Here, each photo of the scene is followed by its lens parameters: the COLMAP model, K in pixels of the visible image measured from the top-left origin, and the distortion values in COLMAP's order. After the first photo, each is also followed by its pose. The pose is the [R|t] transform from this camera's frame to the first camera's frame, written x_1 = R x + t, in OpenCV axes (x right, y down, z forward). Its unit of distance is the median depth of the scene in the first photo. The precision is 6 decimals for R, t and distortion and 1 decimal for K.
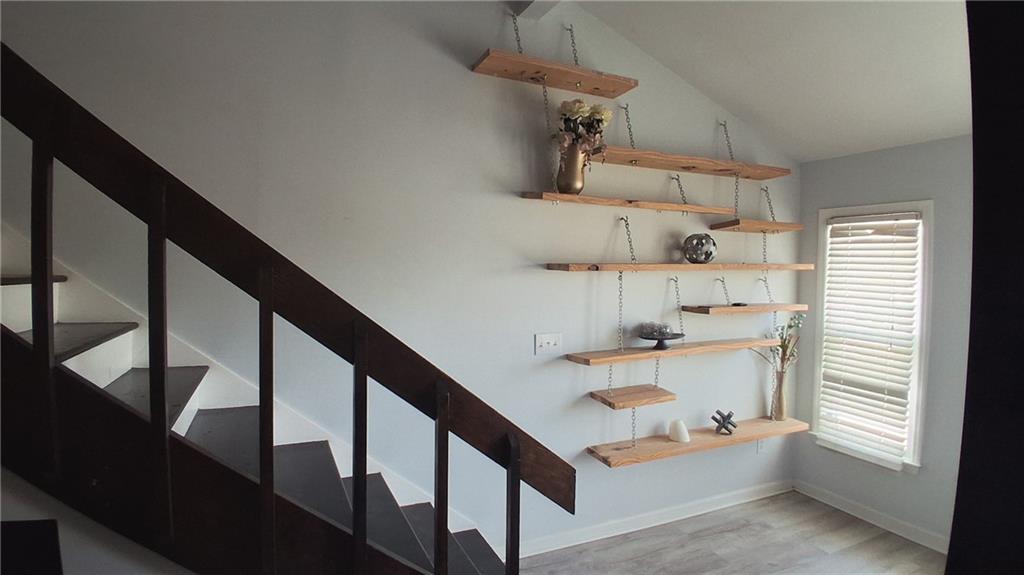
lens RADIAL K [[526.9, 0, 518.5], [0, 526.9, 283.5], [0, 0, 1]] dist [-0.022391, -0.002673]
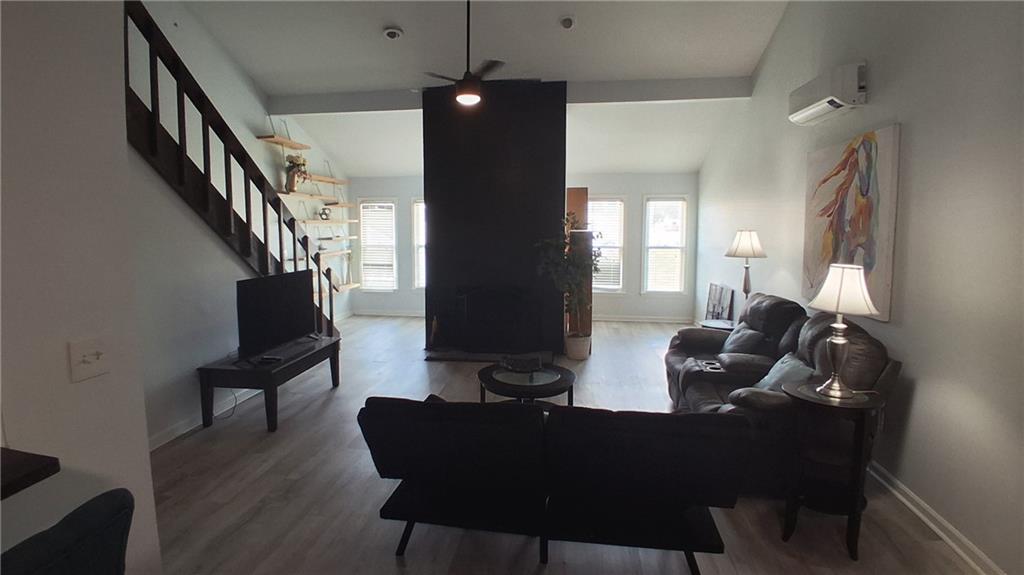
lens RADIAL K [[526.9, 0, 509.7], [0, 526.9, 276.5], [0, 0, 1]] dist [-0.022391, -0.002673]
pose [[0.515043, -0.102223, 0.851047, -1.239926], [0.042501, 0.994688, 0.093755, 0.027615], [-0.856110, -0.012118, 0.516652, -0.934902]]
